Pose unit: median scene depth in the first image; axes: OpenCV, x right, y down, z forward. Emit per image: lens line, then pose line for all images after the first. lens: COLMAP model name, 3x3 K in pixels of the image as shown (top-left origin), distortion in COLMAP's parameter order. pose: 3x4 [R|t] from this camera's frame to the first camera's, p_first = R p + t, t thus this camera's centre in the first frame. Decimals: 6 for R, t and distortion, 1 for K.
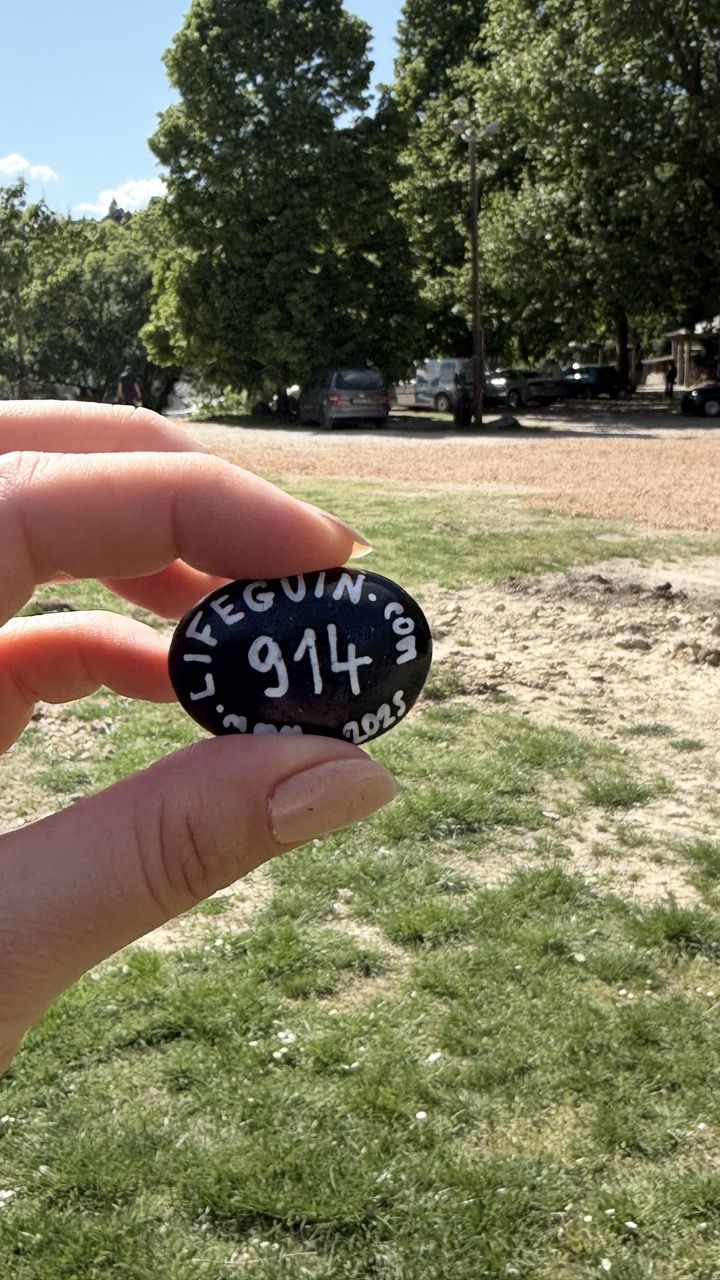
lens RADIAL K [[1235.8, 0, 358.7], [0, 1235.8, 549.7], [0, 0, 1]] dist [0.015206, -0.005340]
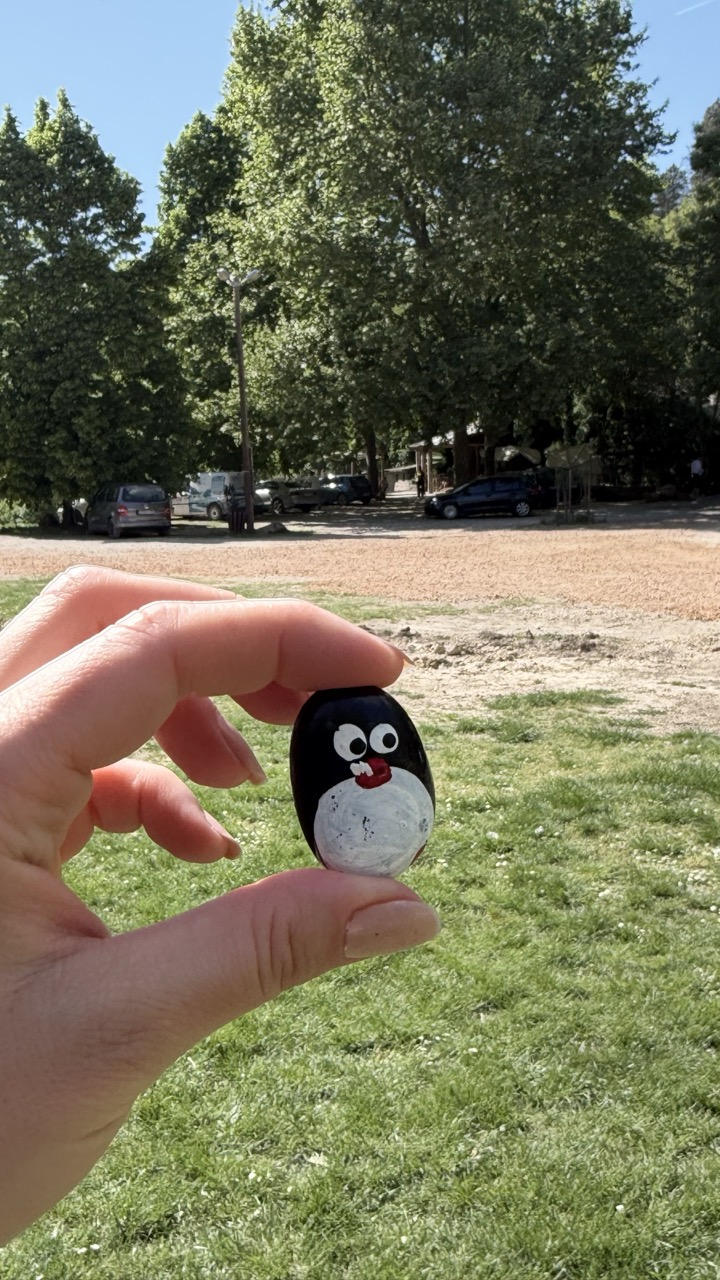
lens RADIAL K [[1235.8, 0, 358.7], [0, 1235.8, 549.7], [0, 0, 1]] dist [0.015206, -0.005340]
pose [[0.980517, -0.026942, 0.194577, -0.023000], [0.043624, 0.995680, -0.081967, 0.011586], [-0.191528, 0.088858, 0.977457, -0.107288]]
